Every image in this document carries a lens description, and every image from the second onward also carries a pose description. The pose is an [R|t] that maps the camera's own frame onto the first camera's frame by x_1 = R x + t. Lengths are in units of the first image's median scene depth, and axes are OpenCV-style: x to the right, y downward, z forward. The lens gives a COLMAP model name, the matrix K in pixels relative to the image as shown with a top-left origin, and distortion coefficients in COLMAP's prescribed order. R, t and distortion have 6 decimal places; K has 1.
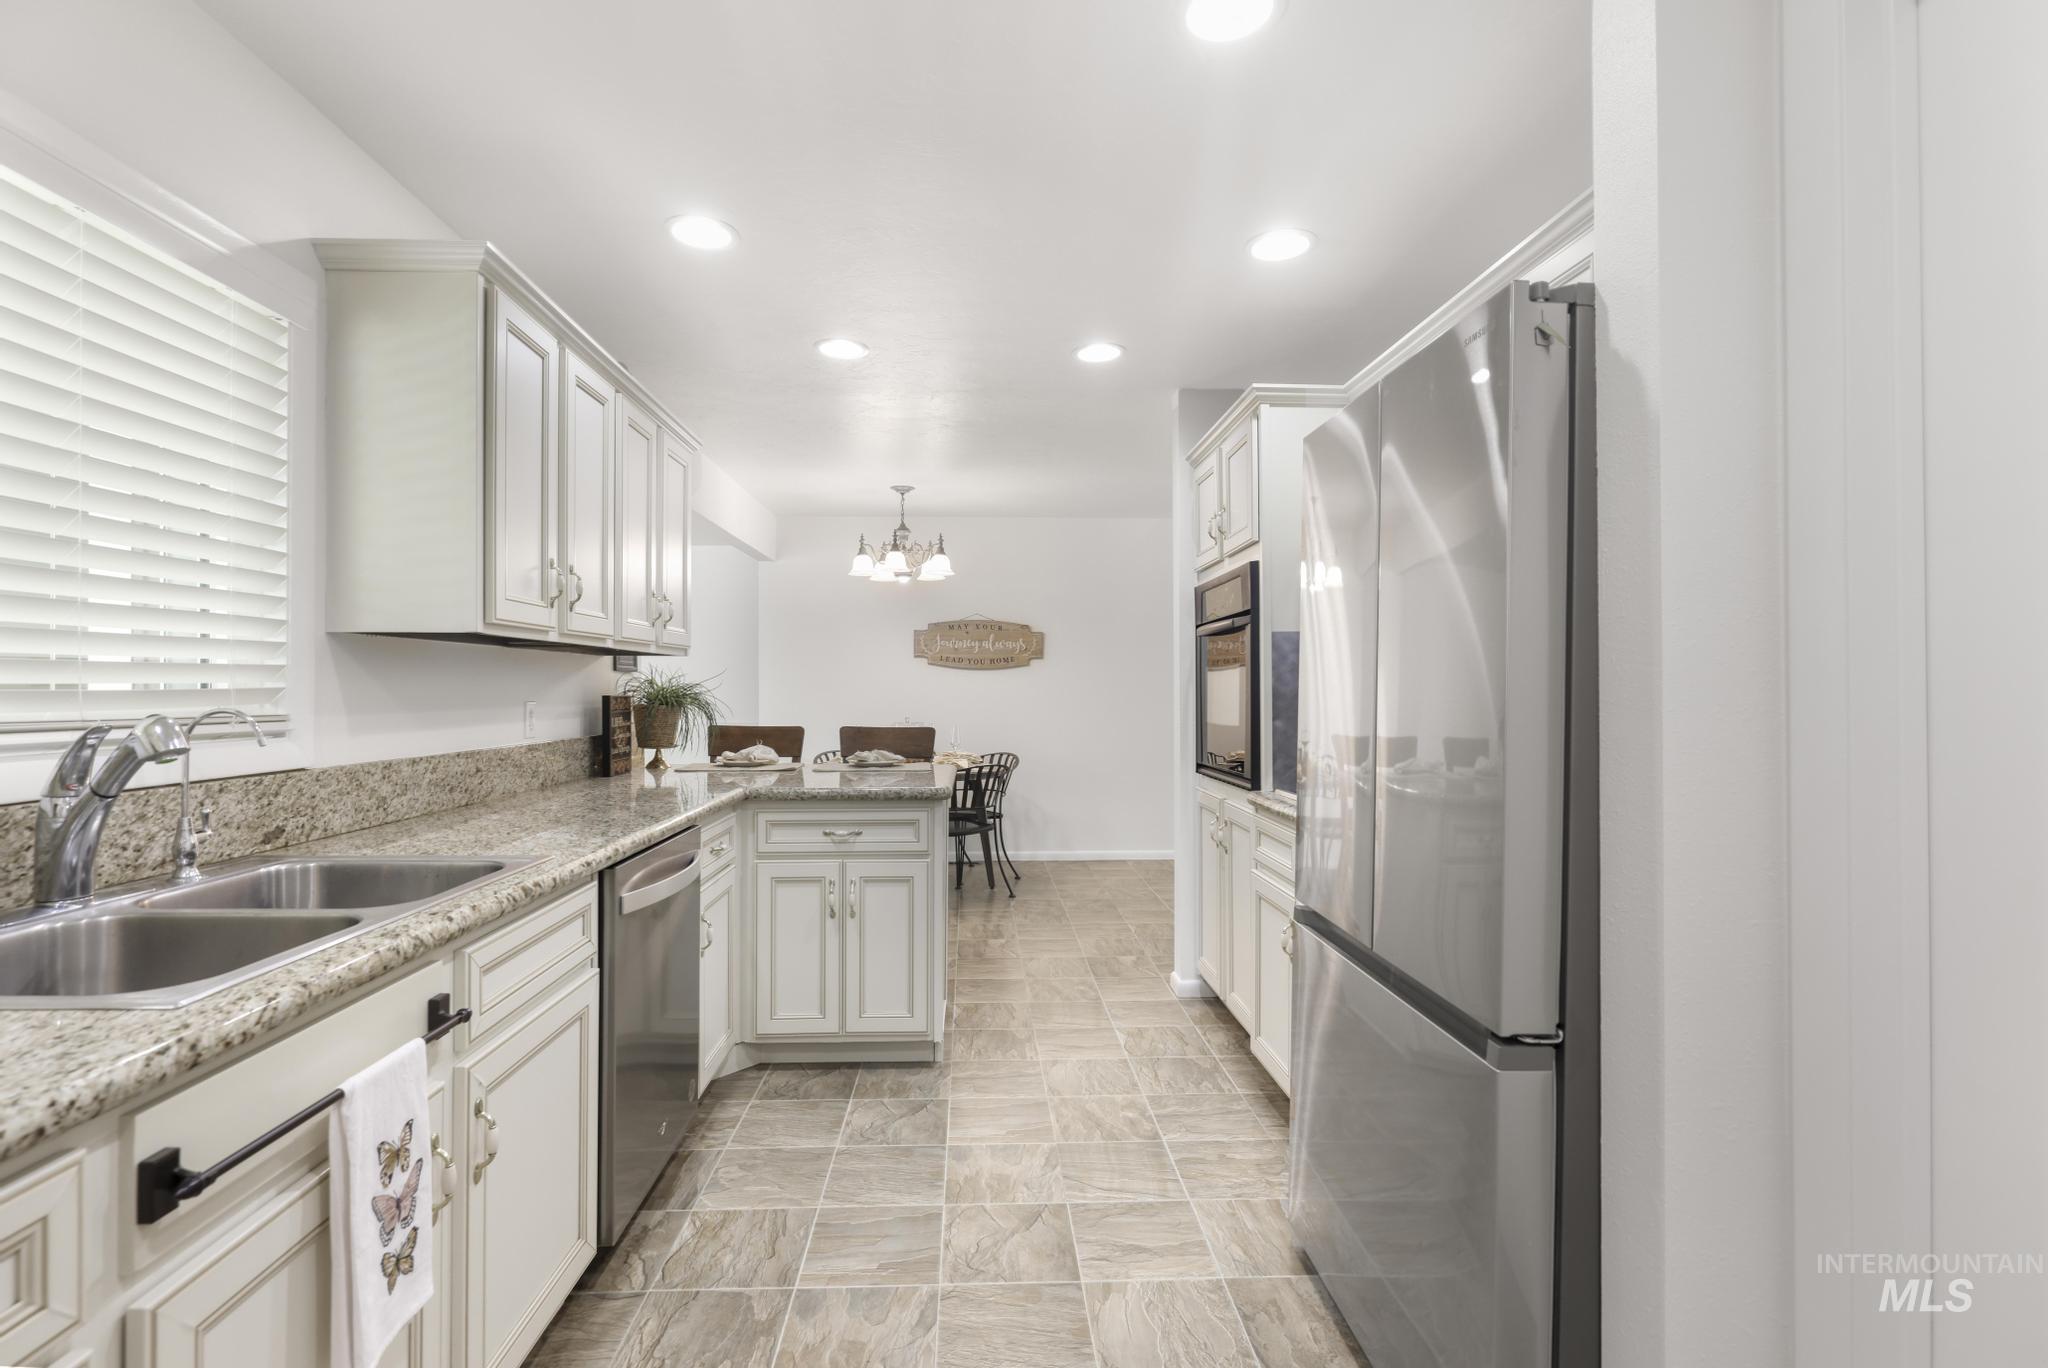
lens RADIAL K [[938.7, 0, 1010.1], [0, 938.7, 680.6], [0, 0, 1]] dist [-0.008866, 0.000593]
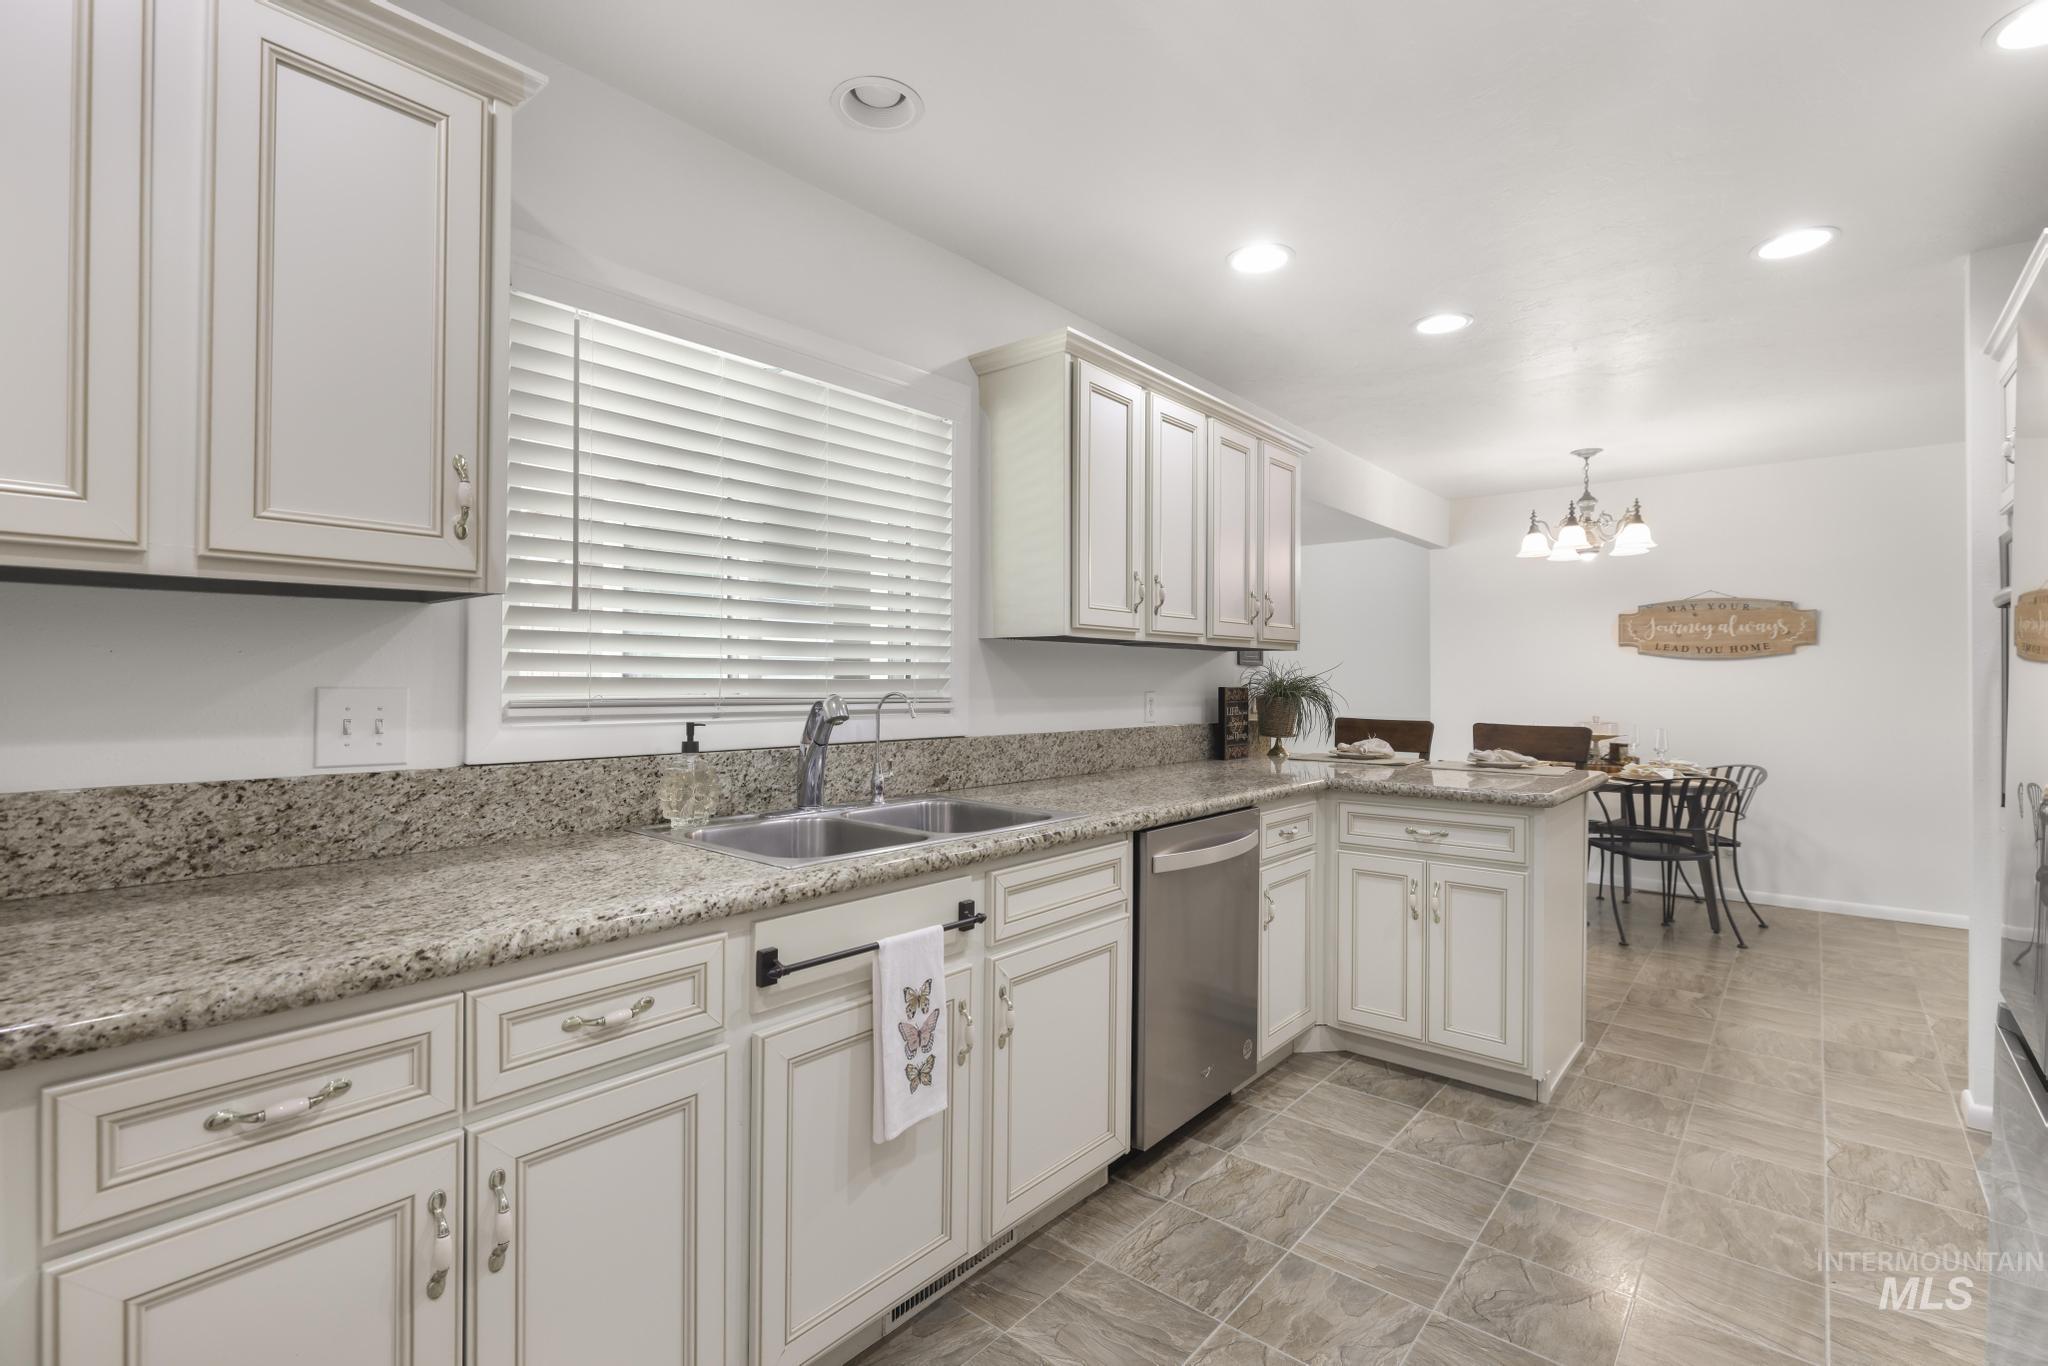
lens RADIAL K [[938.7, 0, 1012.4], [0, 938.7, 677.0], [0, 0, 1]] dist [-0.008866, 0.000593]
pose [[0.731018, 0.001149, -0.682357, 0.210982], [0.000741, 0.999997, 0.002478, 0.001302], [0.682358, -0.002317, 0.731015, 0.016836]]
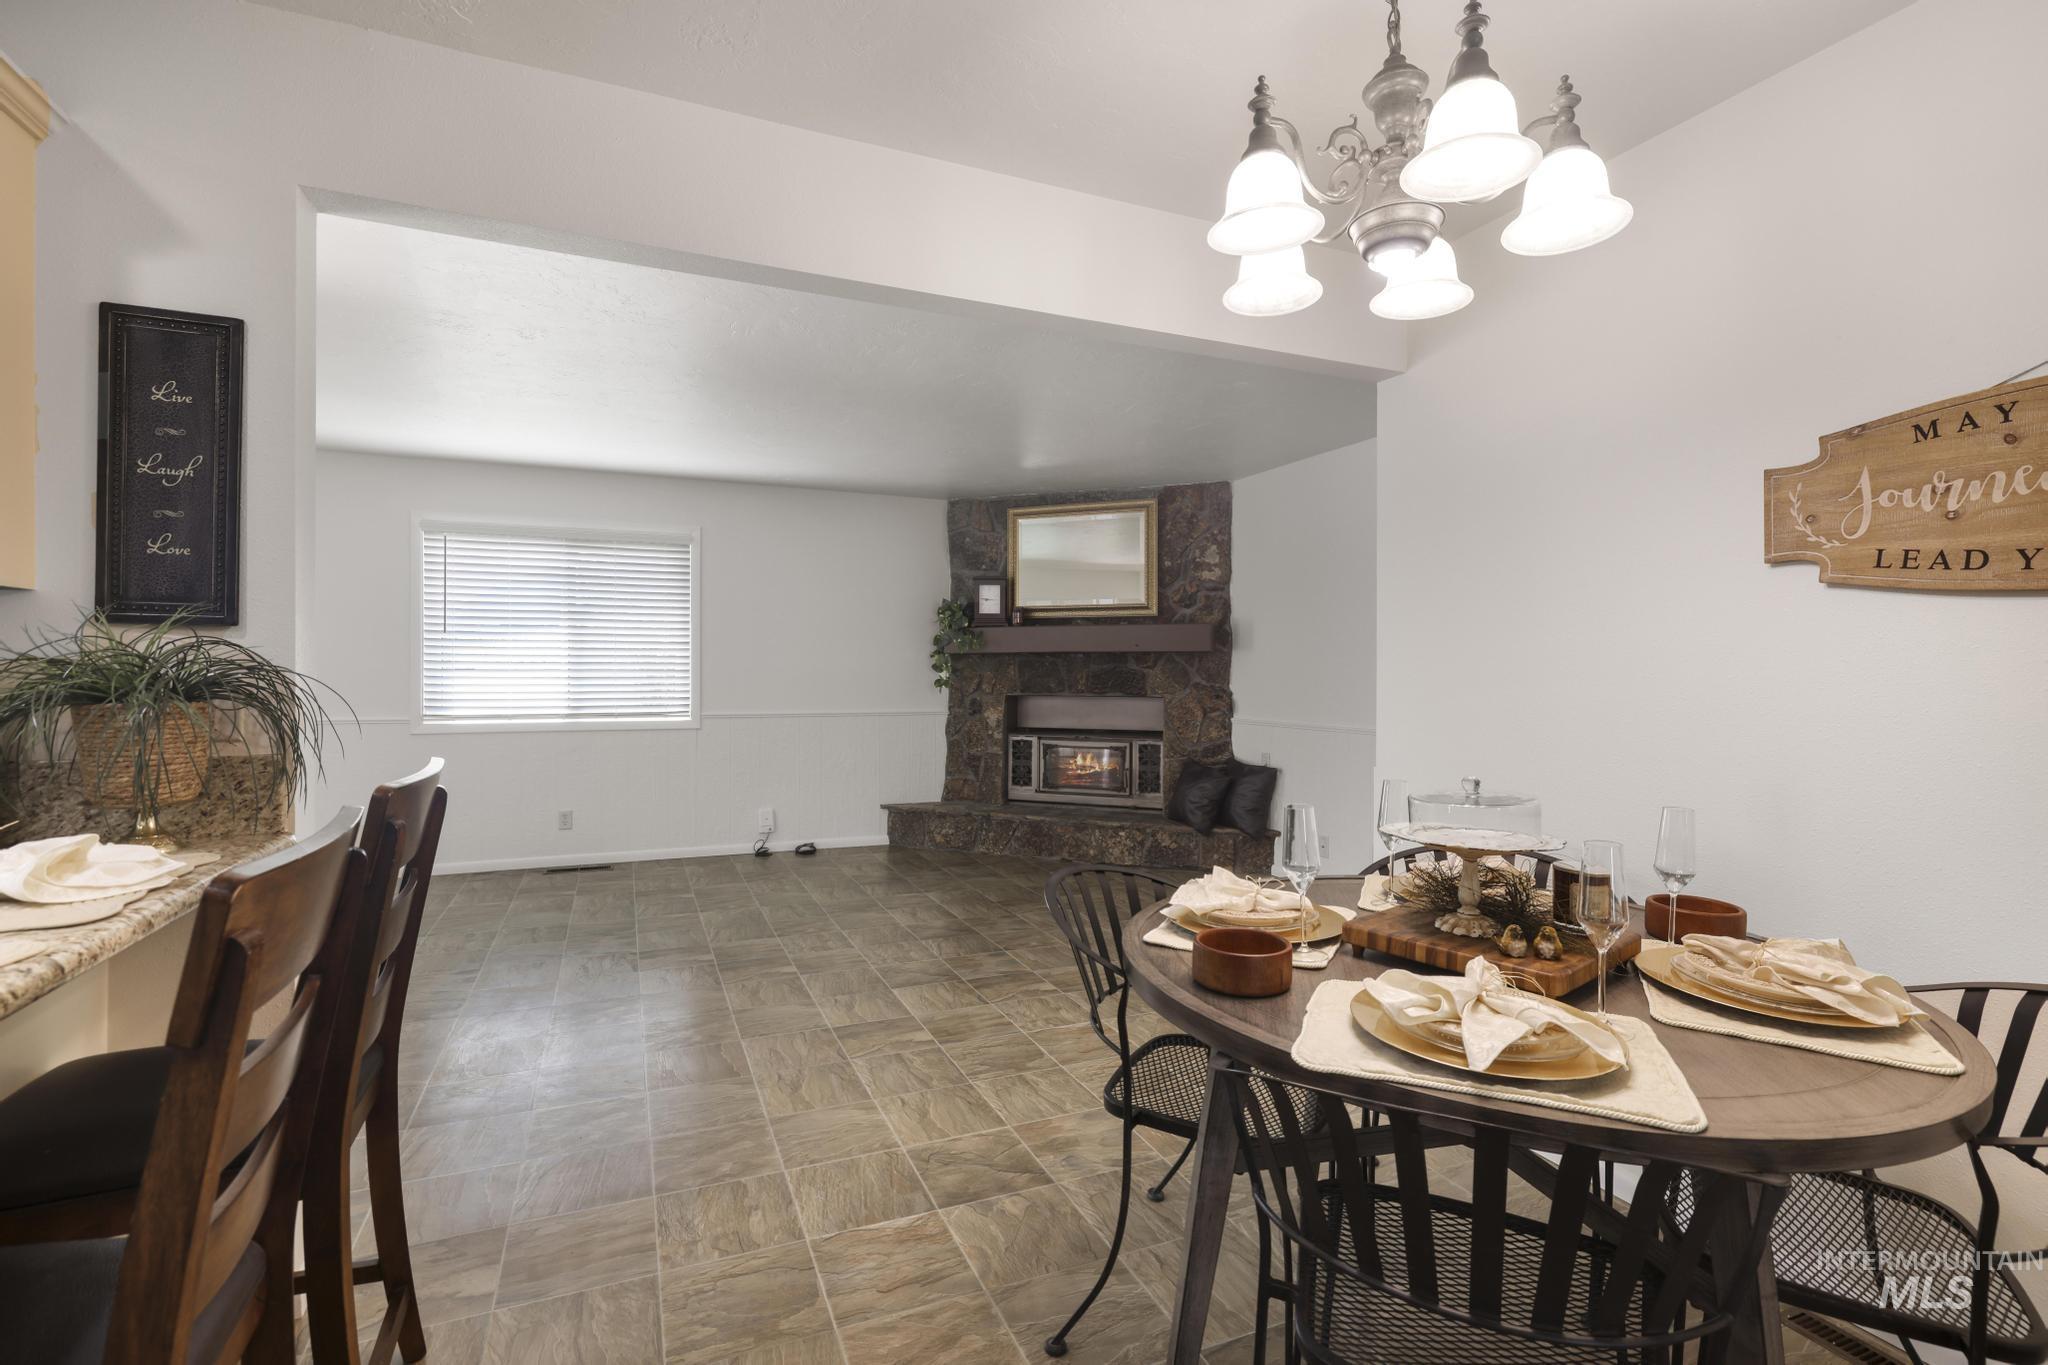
lens RADIAL K [[938.7, 0, 1017.3], [0, 938.7, 681.6], [0, 0, 1]] dist [-0.008866, 0.000593]
pose [[0.353555, 0.010142, -0.935359, 0.241407], [0.000800, 0.999938, 0.011144, 0.020492], [0.935413, -0.004689, 0.353525, 1.937668]]
